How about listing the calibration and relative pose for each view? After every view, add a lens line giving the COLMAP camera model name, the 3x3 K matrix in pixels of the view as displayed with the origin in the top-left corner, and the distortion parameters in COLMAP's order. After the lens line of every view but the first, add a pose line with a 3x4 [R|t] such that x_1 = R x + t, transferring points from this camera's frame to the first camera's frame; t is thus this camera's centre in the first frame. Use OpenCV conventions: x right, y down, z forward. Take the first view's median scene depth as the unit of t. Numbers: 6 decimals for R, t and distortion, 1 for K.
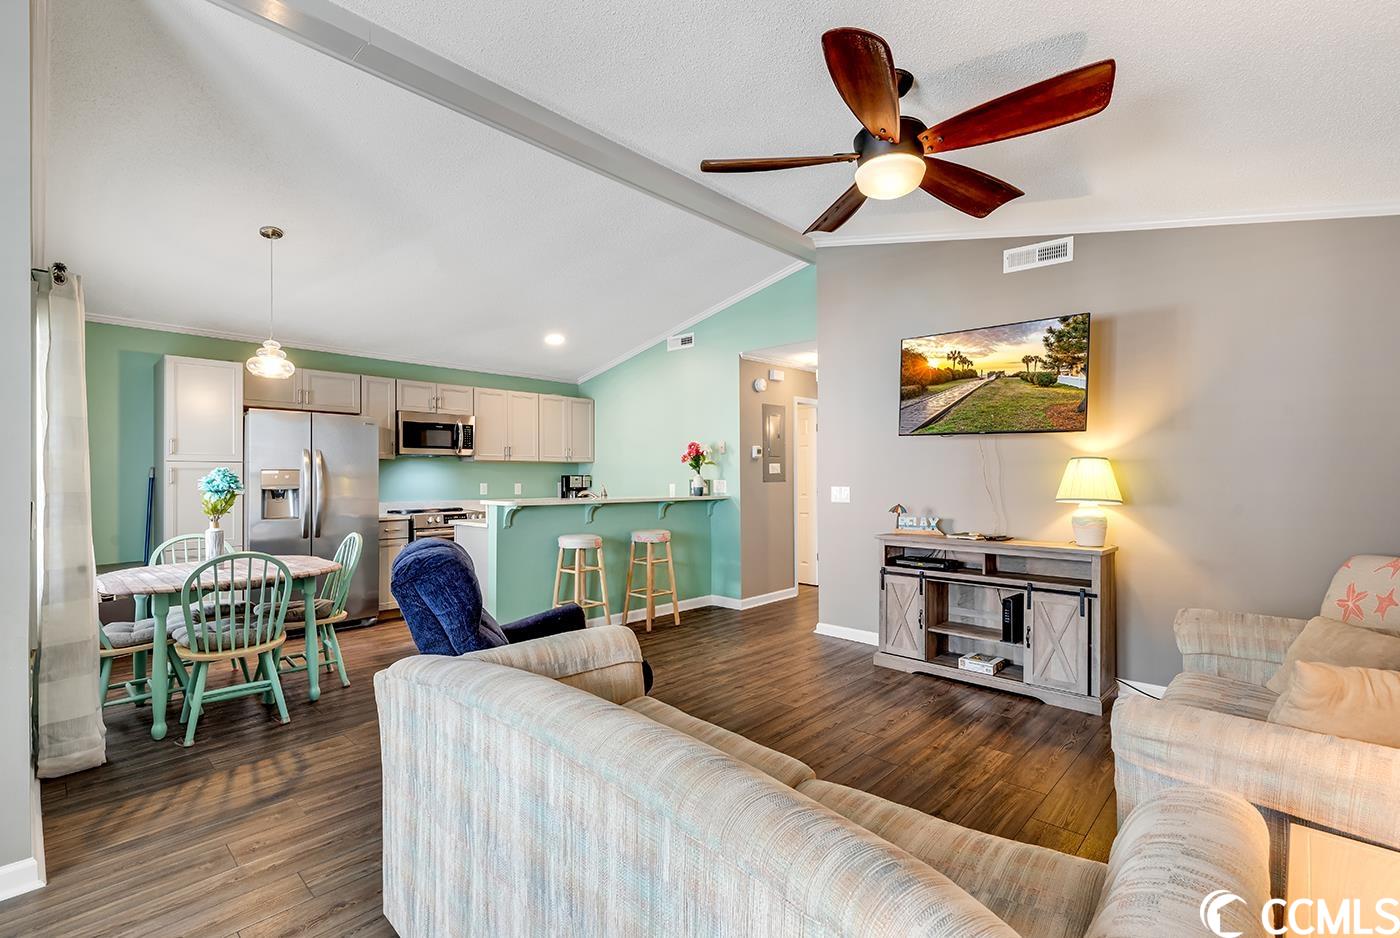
lens RADIAL K [[635.0, 0, 705.0], [0, 635.0, 474.0], [0, 0, 1]] dist [0.004144, 0.000537]
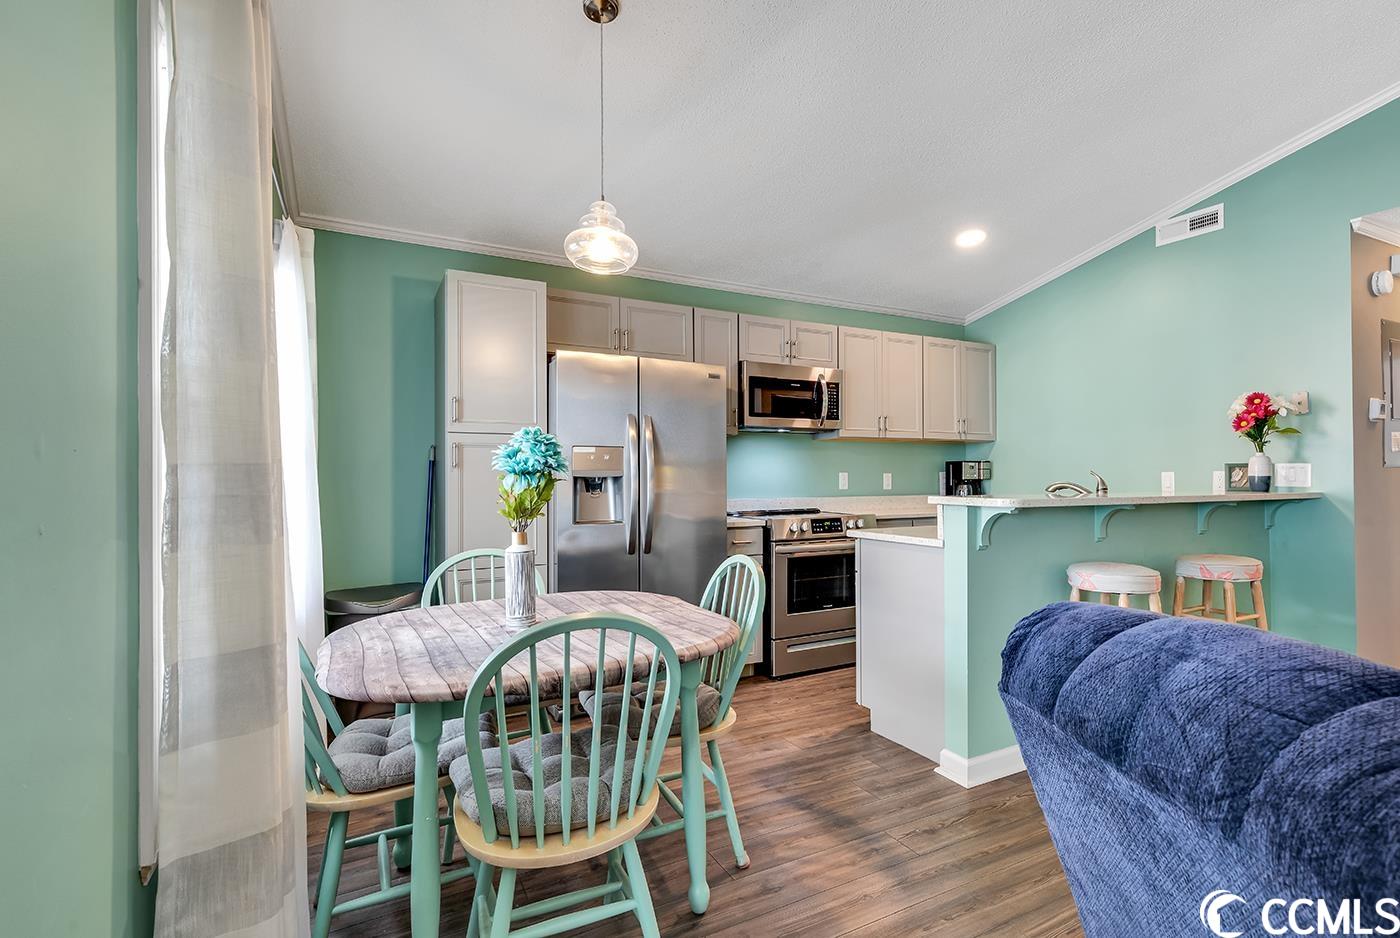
lens RADIAL K [[698.2, 0, 764.8], [0, 698.2, 471.4], [0, 0, 1]] dist [0.002661, 0.000006]
pose [[0.958409, -0.003969, -0.285371, -0.309456], [0.003748, 0.999992, -0.001319, 0.020039], [0.285374, 0.000194, 0.958416, 0.380832]]
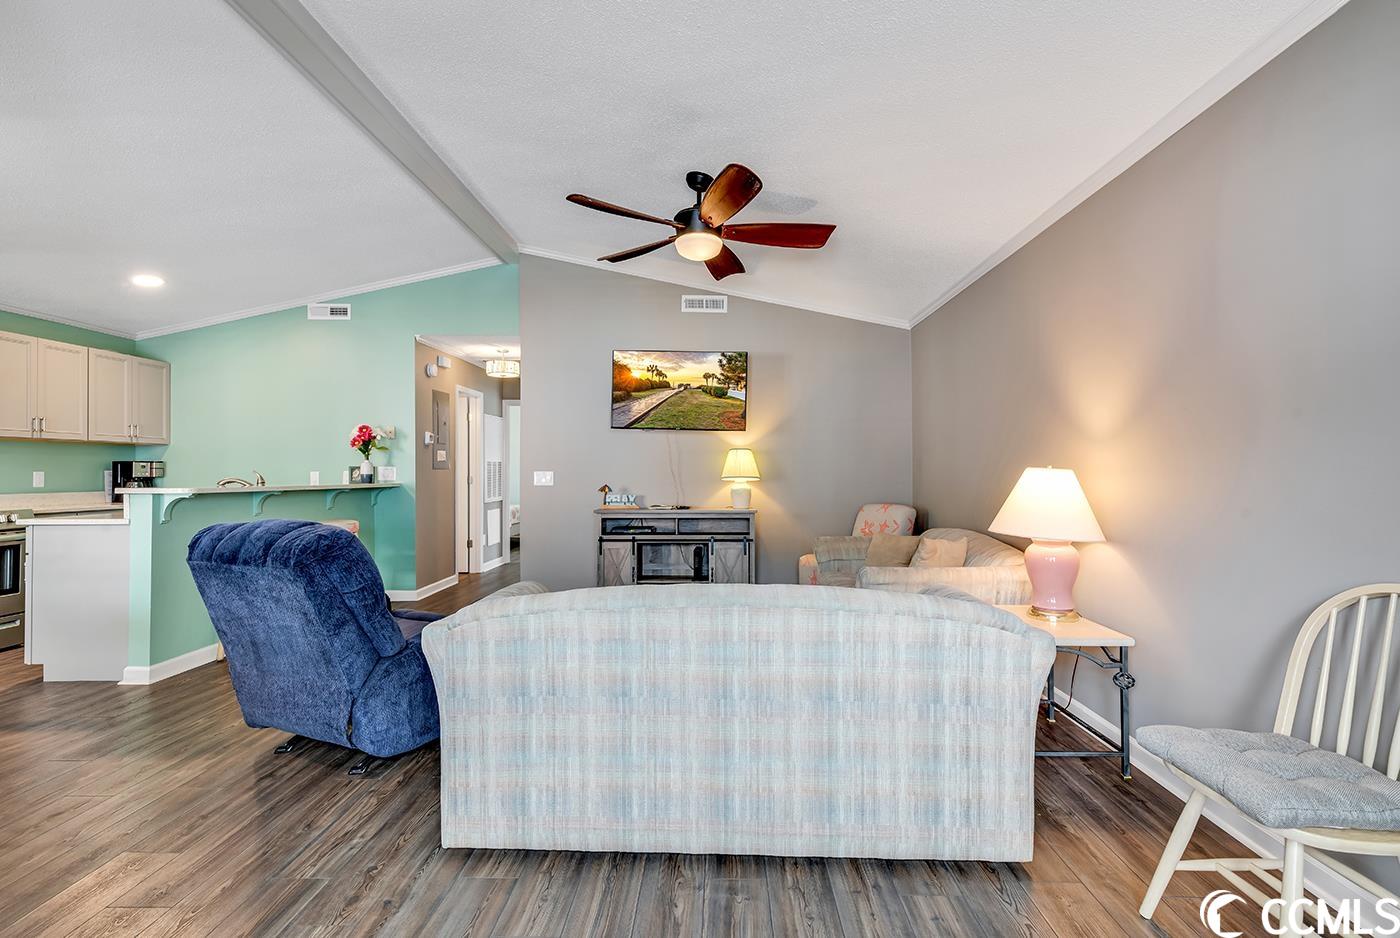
lens RADIAL K [[642.2, 0, 718.8], [0, 642.2, 467.8], [0, 0, 1]] dist [0.007456, 0.000112]
pose [[0.734508, 0.004656, 0.678584, -0.339499], [-0.001924, 0.999987, -0.004779, 0.019193], [-0.678597, 0.002204, 0.734507, -0.046122]]
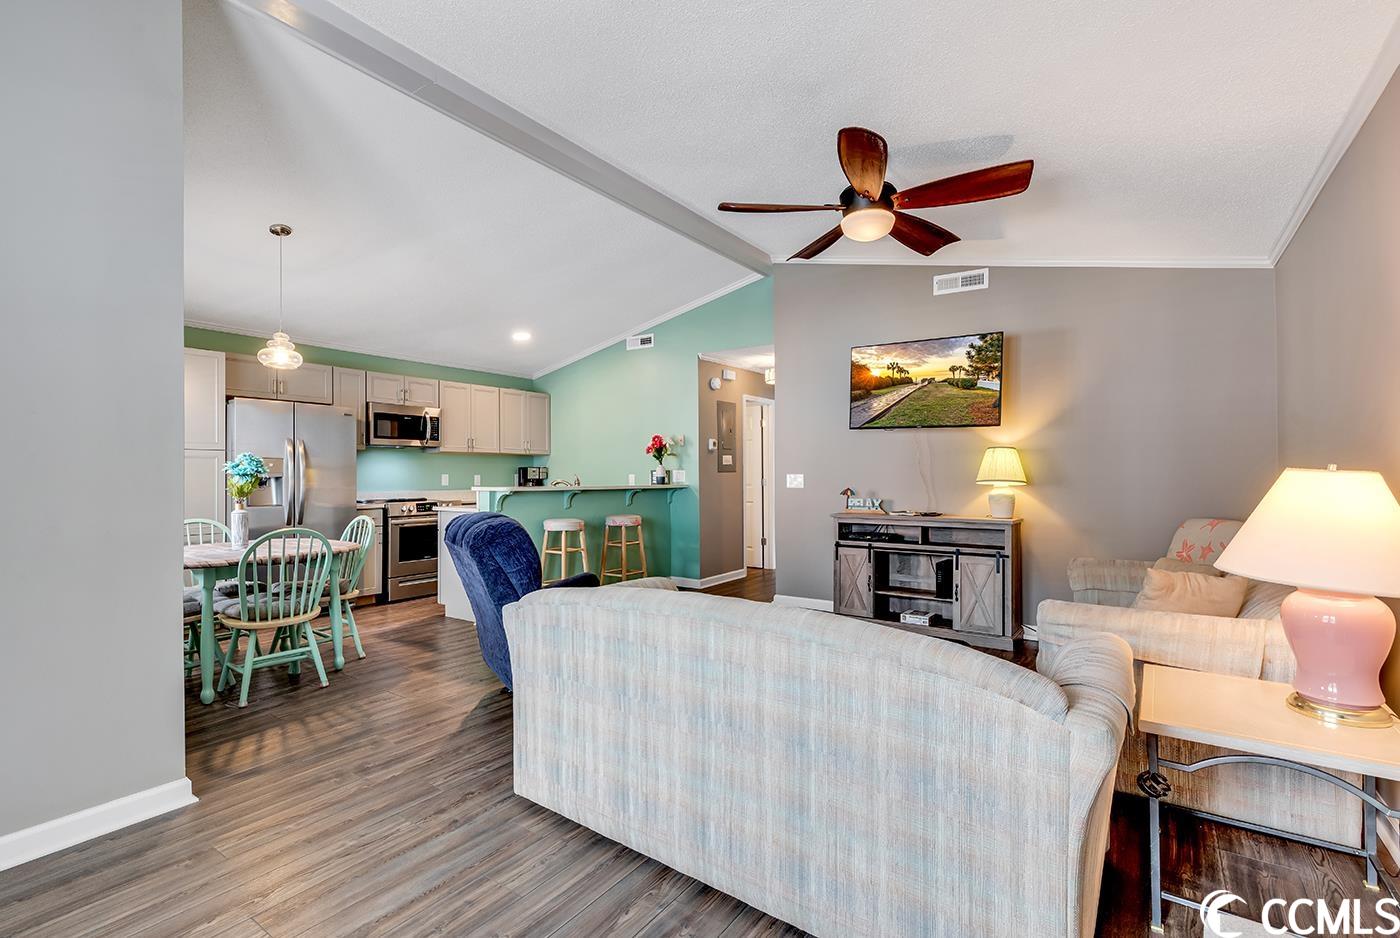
lens RADIAL K [[643.9, 0, 705.6], [0, 643.9, 473.6], [0, 0, 1]] dist [0.008948, -0.000008]
pose [[0.989713, -0.001234, 0.143065, -0.115487], [0.001036, 0.999998, 0.001459, 0.017395], [-0.143066, -0.001296, 0.989712, -0.128360]]
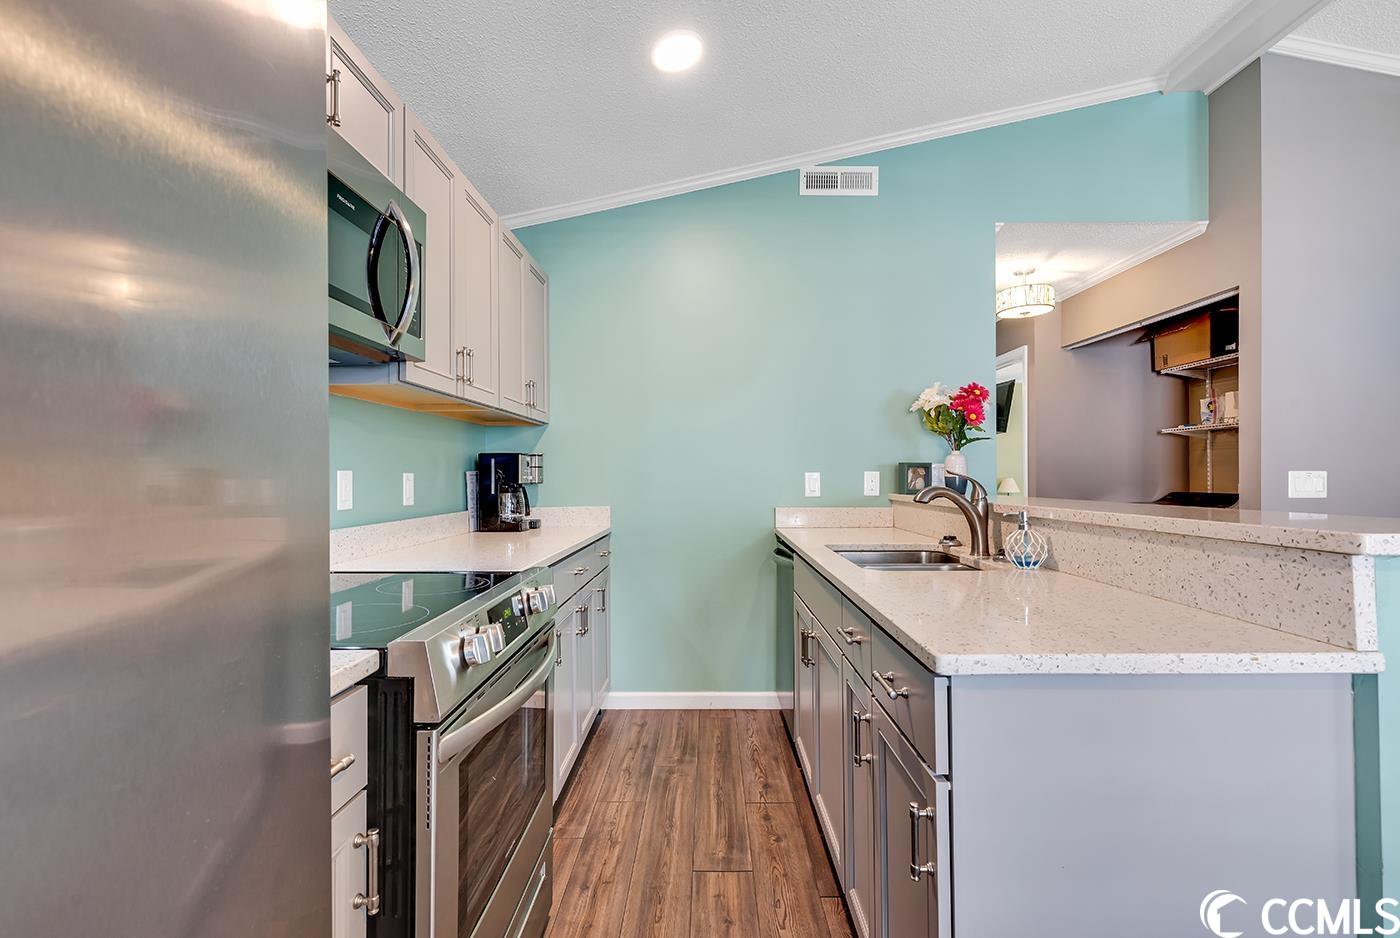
lens RADIAL K [[642.2, 0, 718.8], [0, 642.2, 467.8], [0, 0, 1]] dist [0.007456, 0.000112]
pose [[0.725577, 0.005302, 0.688121, -0.604700], [-0.000449, 0.999974, -0.007232, 0.021665], [-0.688141, 0.004939, 0.725560, 0.962405]]
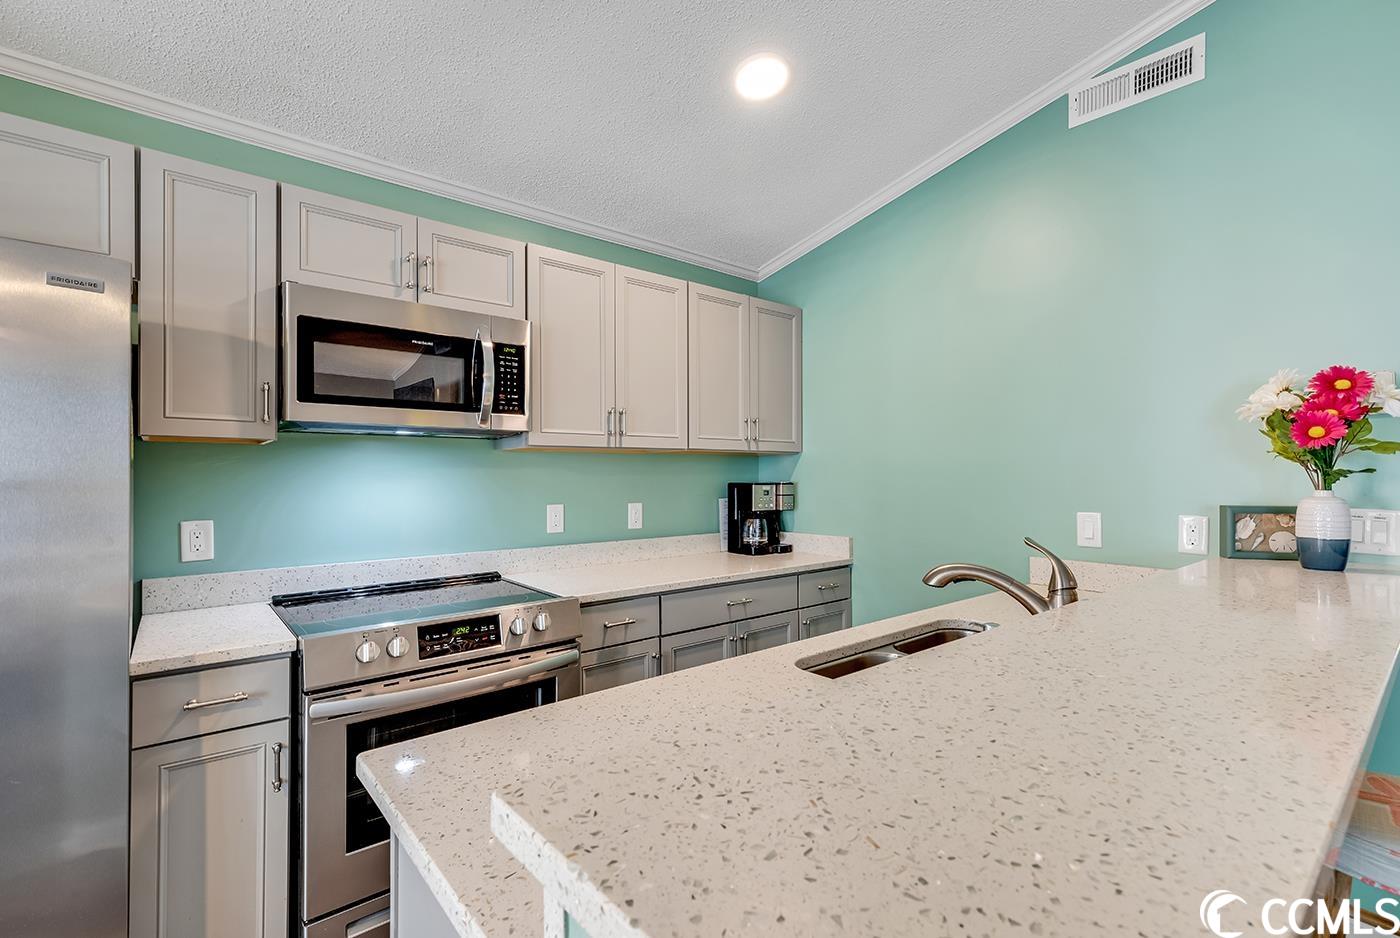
lens RADIAL K [[625.7, 0, 700.0], [0, 625.7, 469.0], [0, 0, 1]] dist [0.003773, 0.000434]
pose [[0.992445, -0.000356, -0.122693, -0.299469], [0.000135, 0.999998, -0.001815, -0.010190], [0.122693, 0.001785, 0.992443, 0.884589]]
